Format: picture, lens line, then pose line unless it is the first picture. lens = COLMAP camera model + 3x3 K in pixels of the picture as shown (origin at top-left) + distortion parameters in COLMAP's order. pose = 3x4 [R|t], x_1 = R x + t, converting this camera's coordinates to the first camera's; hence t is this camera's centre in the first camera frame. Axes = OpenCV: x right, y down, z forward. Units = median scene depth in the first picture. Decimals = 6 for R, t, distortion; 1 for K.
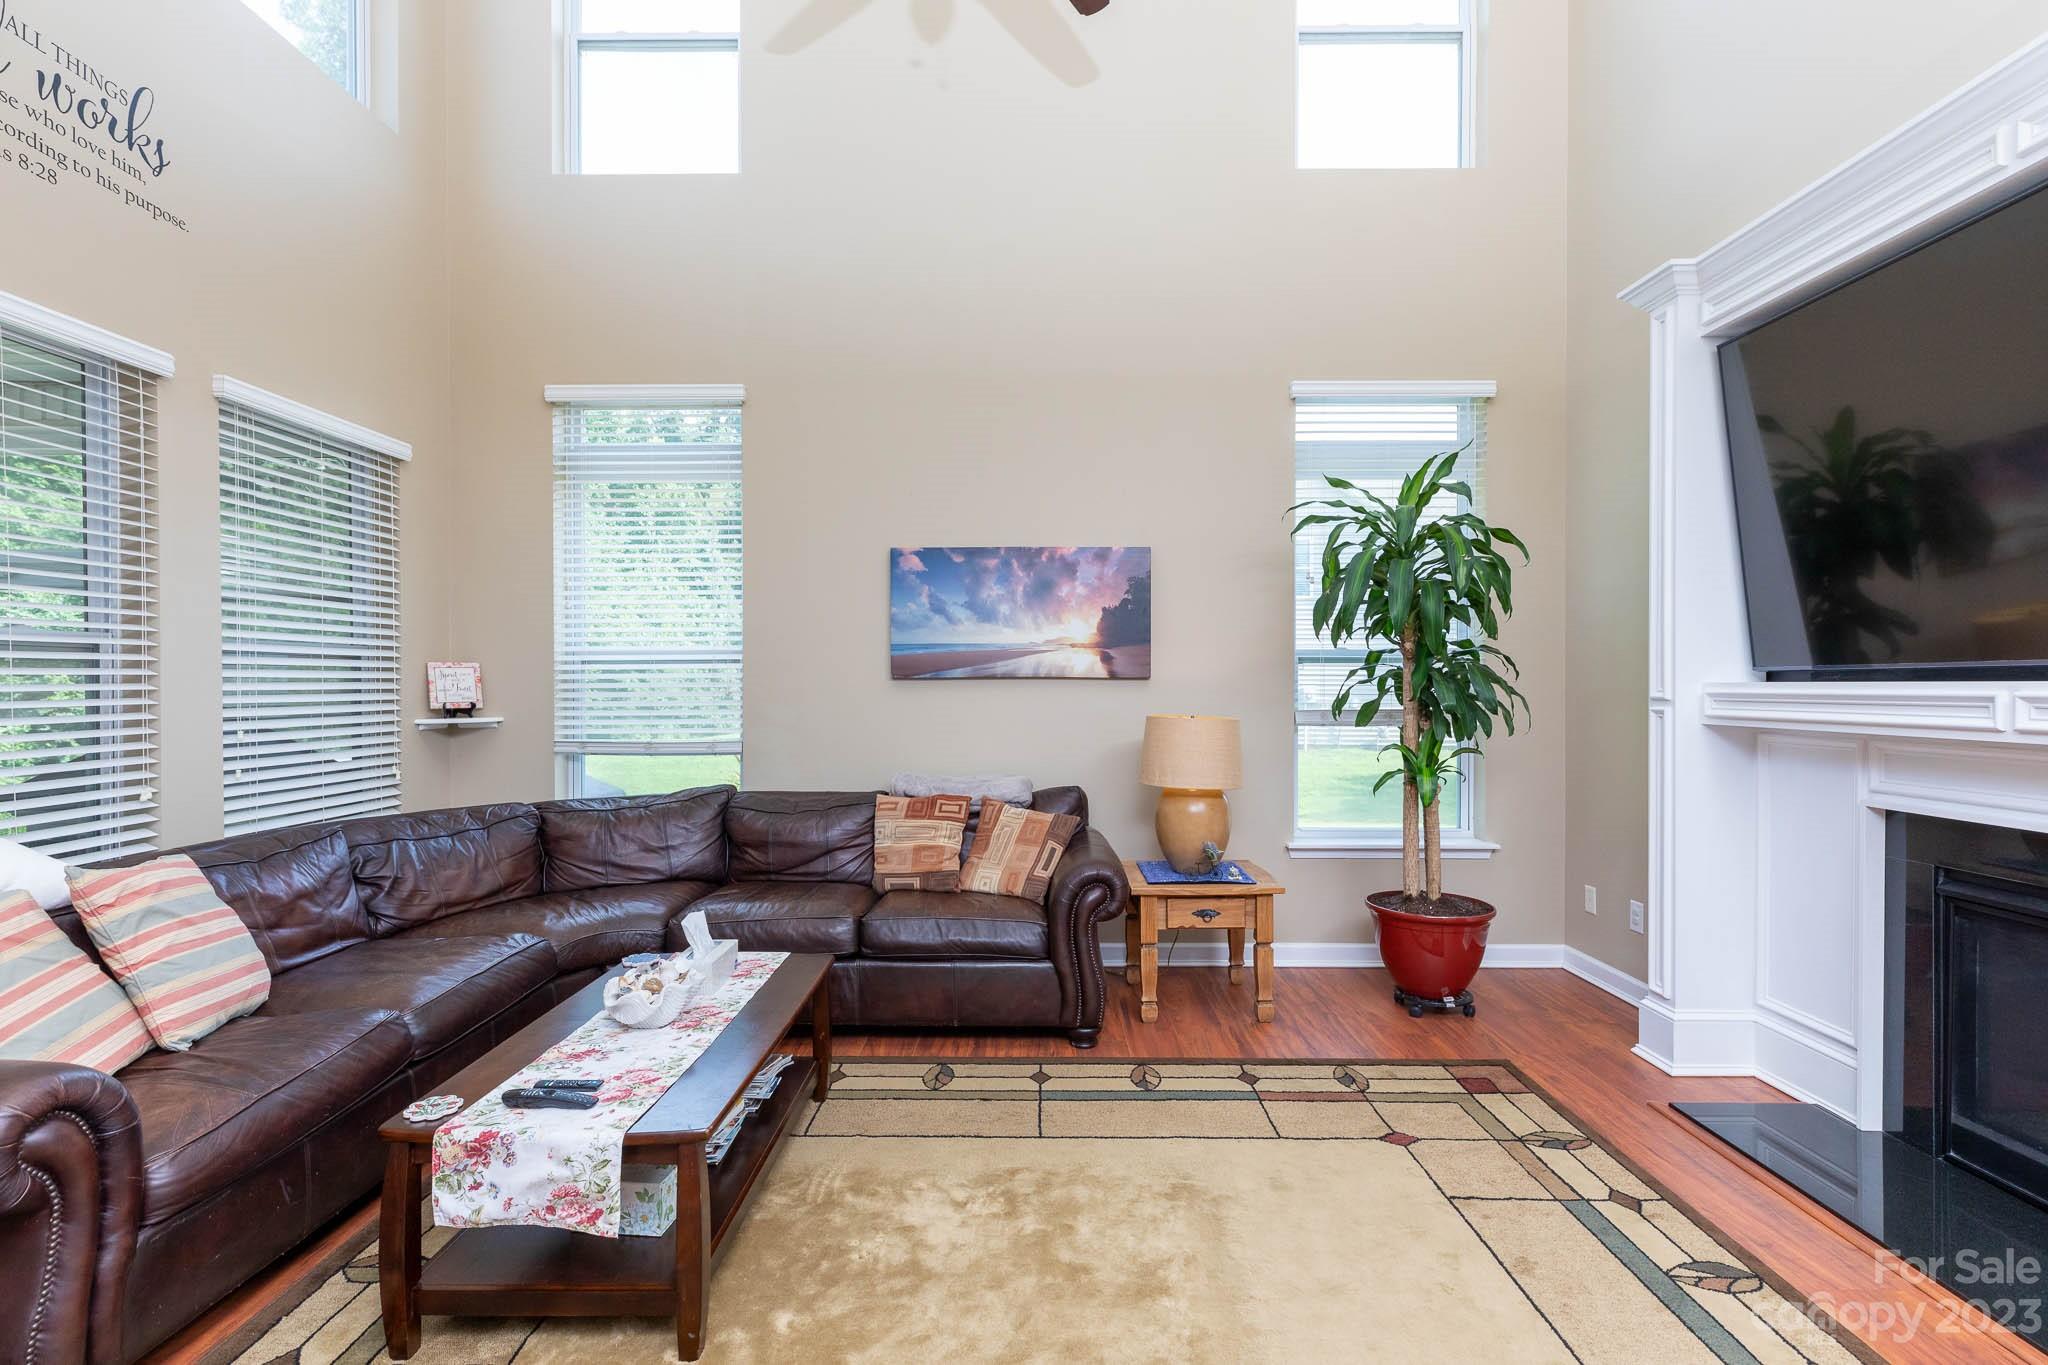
lens RADIAL K [[919.4, 0, 1025.4], [0, 919.4, 690.7], [0, 0, 1]] dist [0.004860, -0.000291]
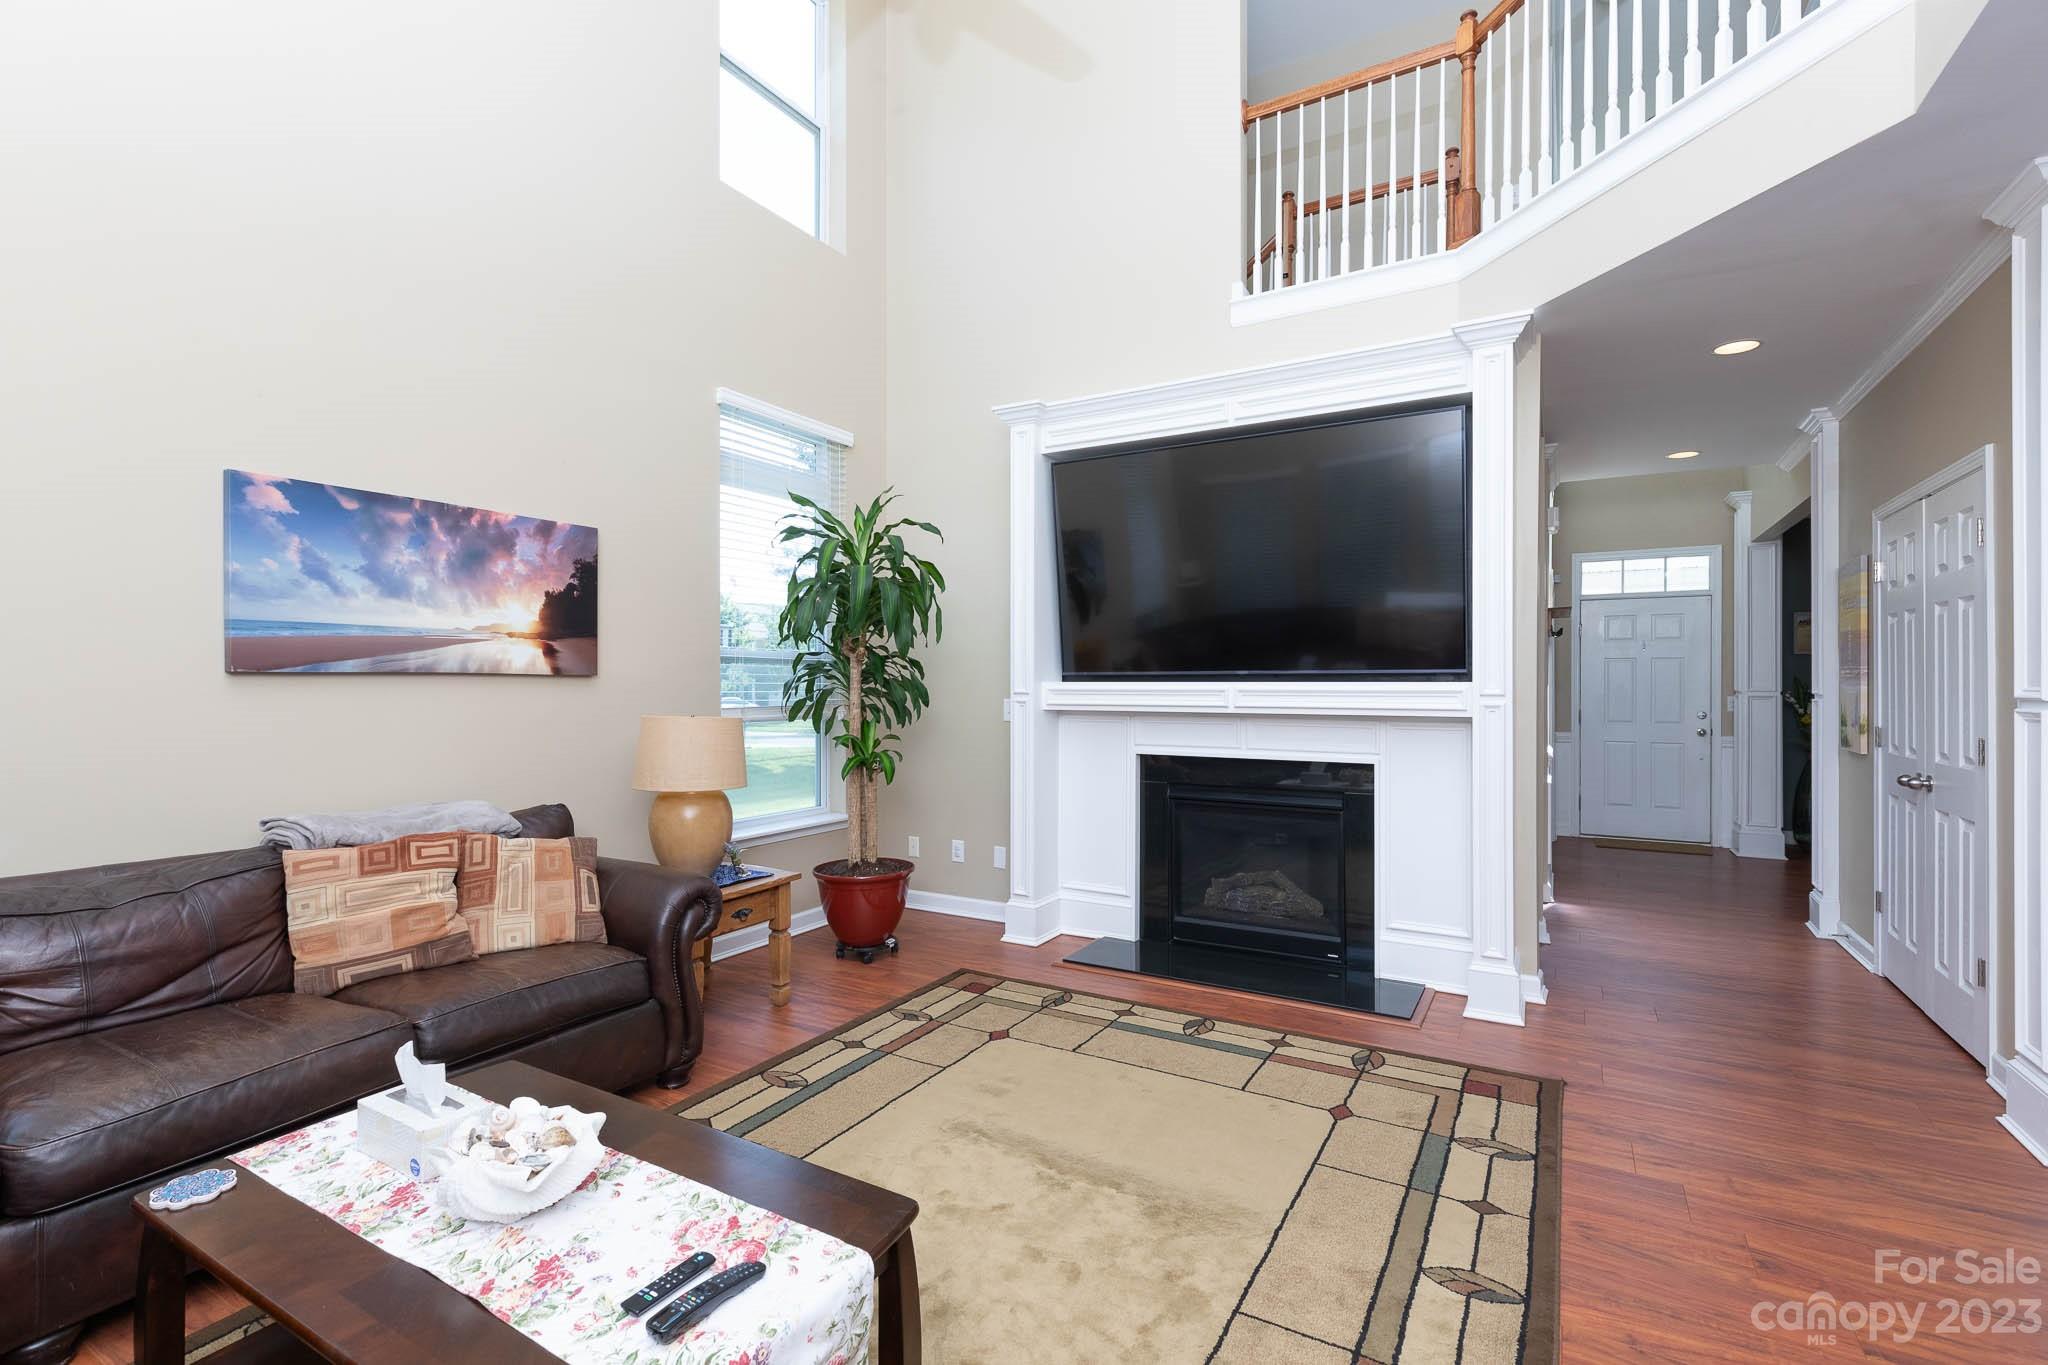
lens RADIAL K [[919.4, 0, 1024.8], [0, 919.4, 682.2], [0, 0, 1]] dist [0.004860, -0.000291]
pose [[0.497612, 0.001424, 0.867399, -0.491207], [0.005913, 0.999970, -0.005033, -0.000468], [-0.867380, 0.007633, 0.497589, 0.229070]]
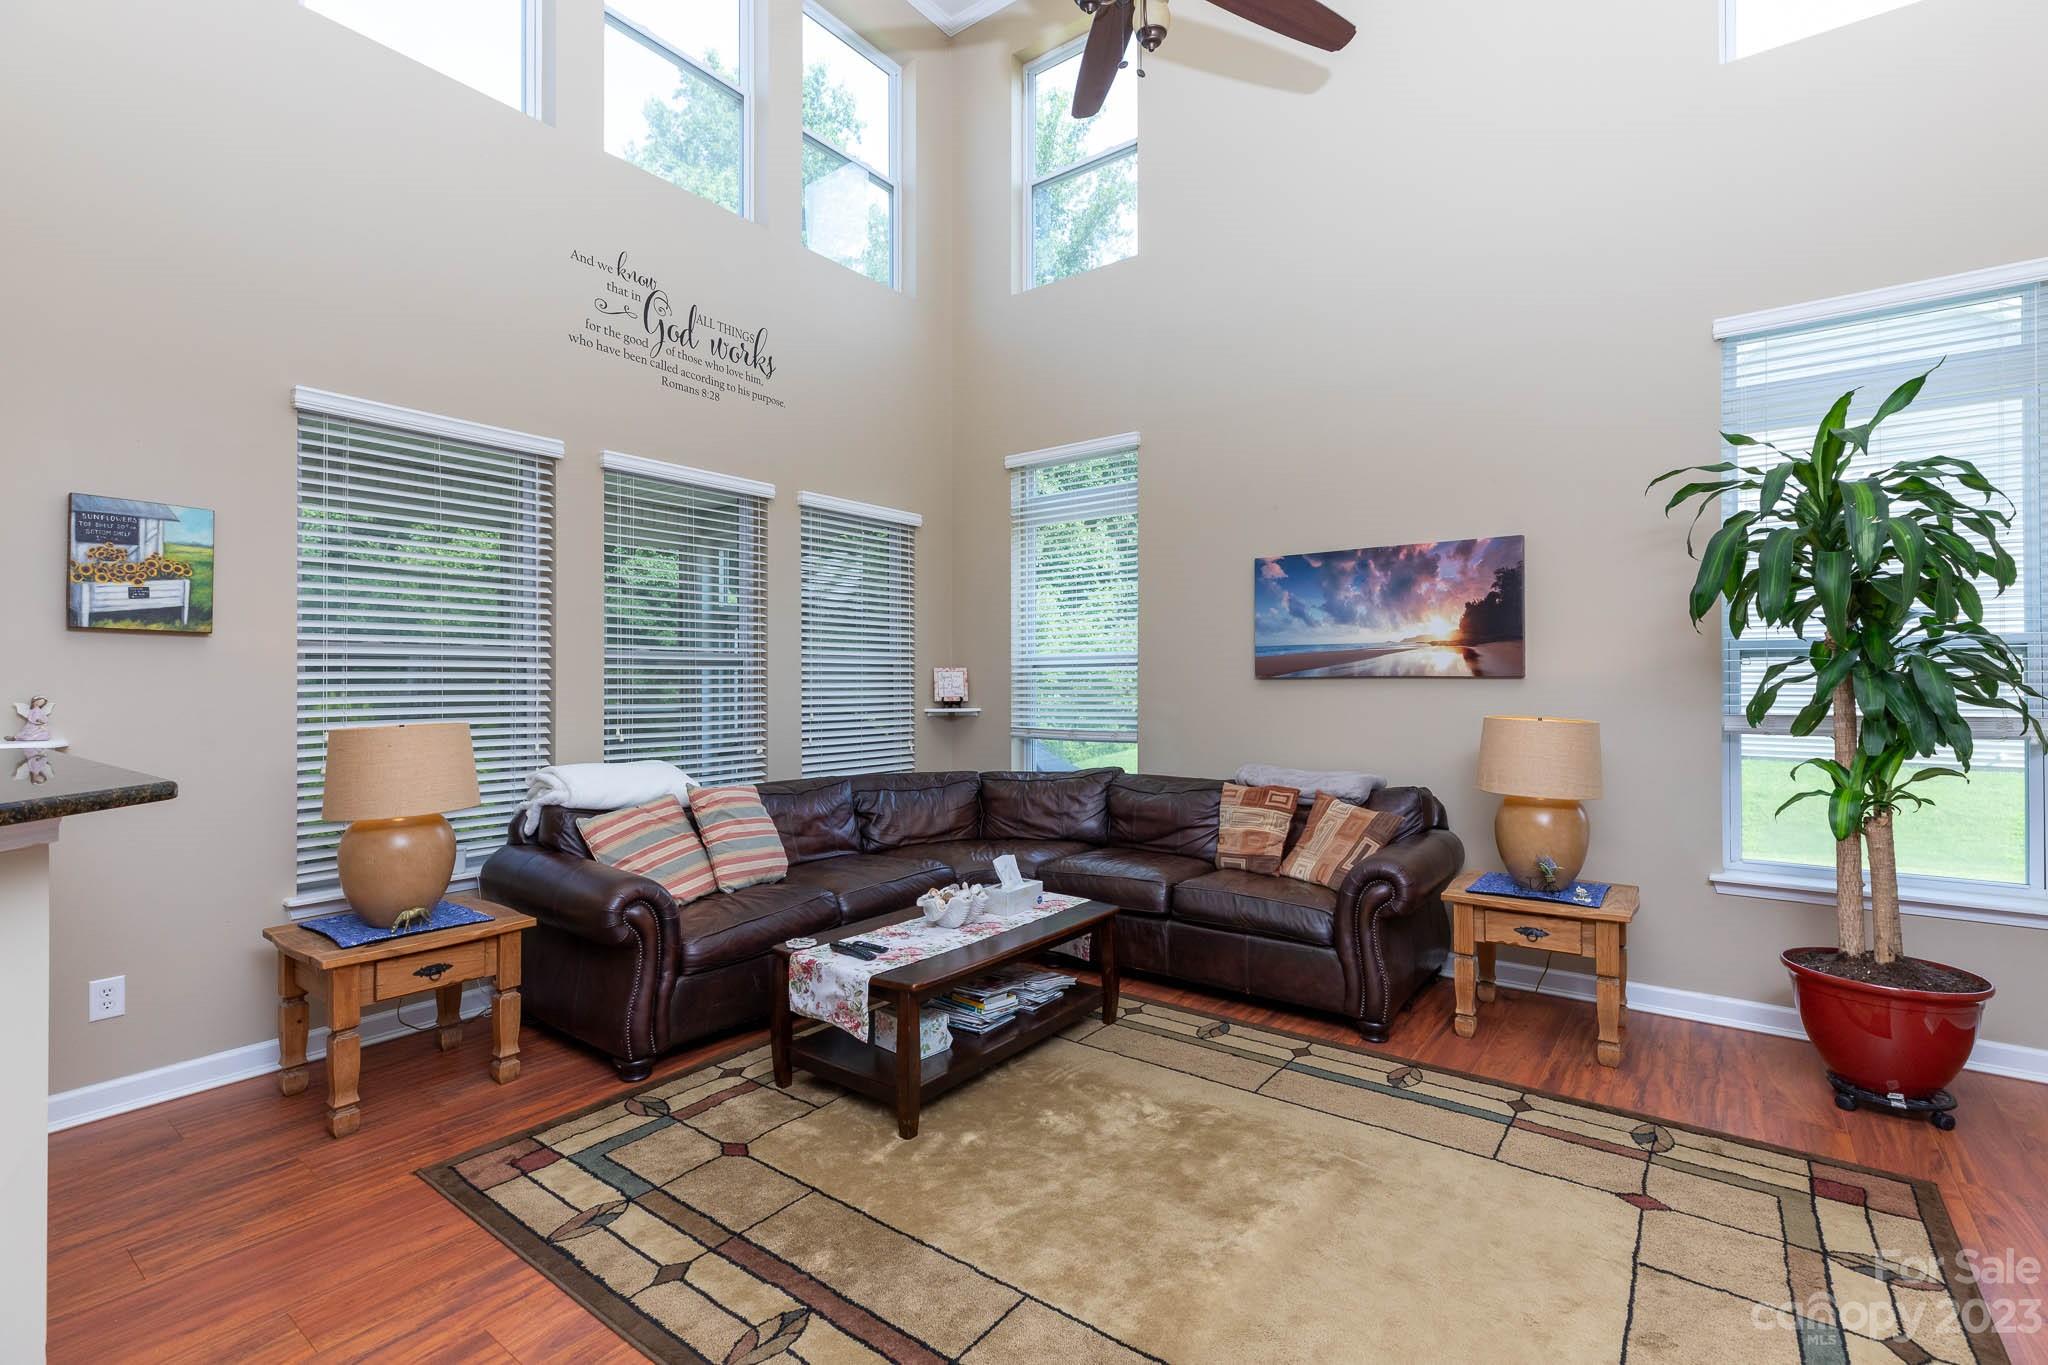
lens RADIAL K [[919.4, 0, 1031.7], [0, 919.4, 677.2], [0, 0, 1]] dist [0.004860, -0.000291]
pose [[0.808367, -0.004663, -0.588660, 0.322244], [-0.003169, 0.999920, -0.012274, -0.000281], [0.588670, 0.011787, 0.808288, -0.042094]]
